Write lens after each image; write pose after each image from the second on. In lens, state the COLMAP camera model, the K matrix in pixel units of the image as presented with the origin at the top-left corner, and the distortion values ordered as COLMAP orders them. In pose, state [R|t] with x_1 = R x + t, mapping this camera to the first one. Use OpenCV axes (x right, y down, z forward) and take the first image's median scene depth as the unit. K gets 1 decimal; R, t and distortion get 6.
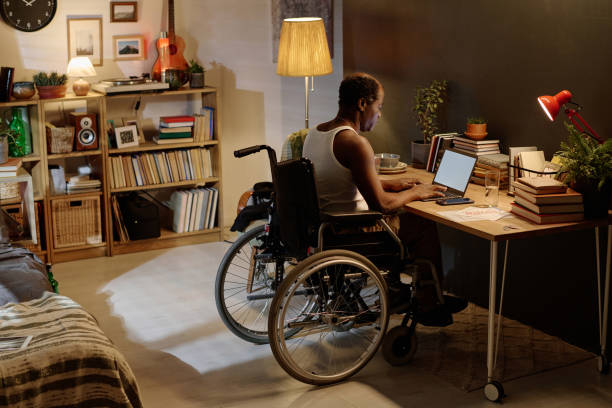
lens RADIAL K [[999.2, 0, 306.0], [0, 999.2, 204.0], [0, 0, 1]] dist [-0.156844, -0.000887]
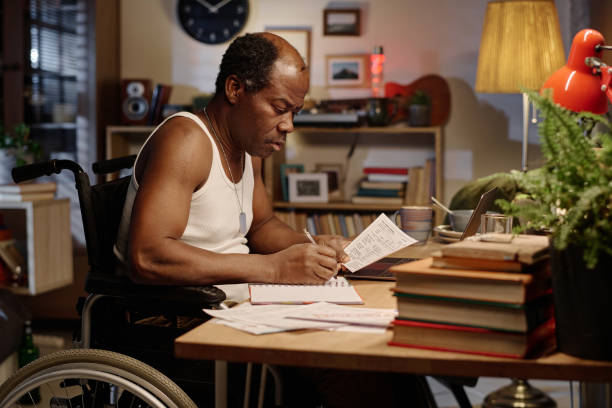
lens RADIAL K [[1014.0, 0, 306.0], [0, 1014.0, 204.0], [0, 0, 1]] dist [-0.147871, 0.004892]
pose [[0.769802, 0.065238, -0.634940, 0.286382], [-0.146436, 0.986281, -0.076202, 0.000354], [0.621257, 0.151639, 0.768794, 0.432439]]
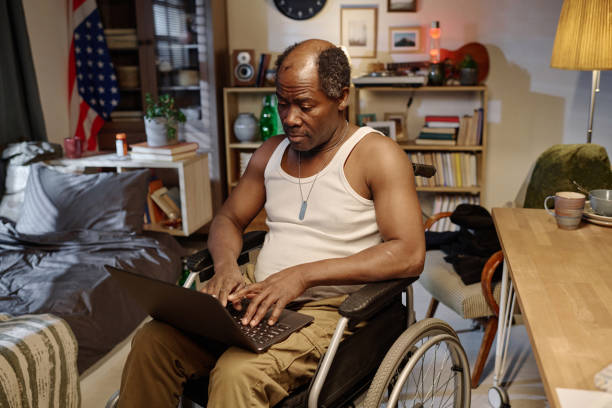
lens RADIAL K [[611.0, 0, 306.0], [0, 611.0, 204.0], [0, 0, 1]] dist [-0.069937, 0.003381]
pose [[0.784116, 0.150234, -0.602156, 0.124051], [-0.121308, 0.988644, 0.088696, -0.043215], [0.608643, 0.003499, 0.793436, 0.492203]]
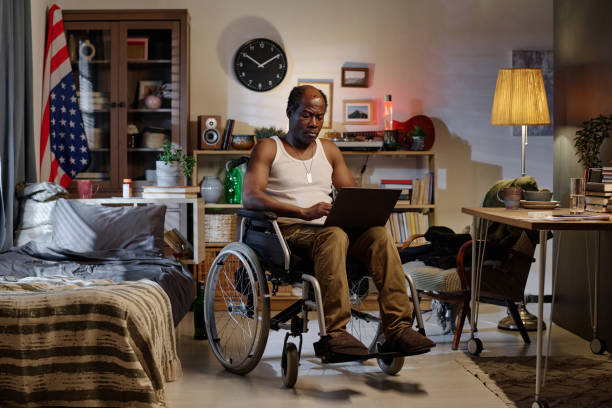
lens RADIAL K [[1014.0, 0, 306.0], [0, 1014.0, 204.0], [0, 0, 1]] dist [-0.147871, 0.004892]
pose [[0.898355, 0.028472, -0.438347, 0.240587], [-0.106212, 0.982367, -0.153865, 0.105006], [0.426237, 0.184783, 0.885538, 0.068388]]
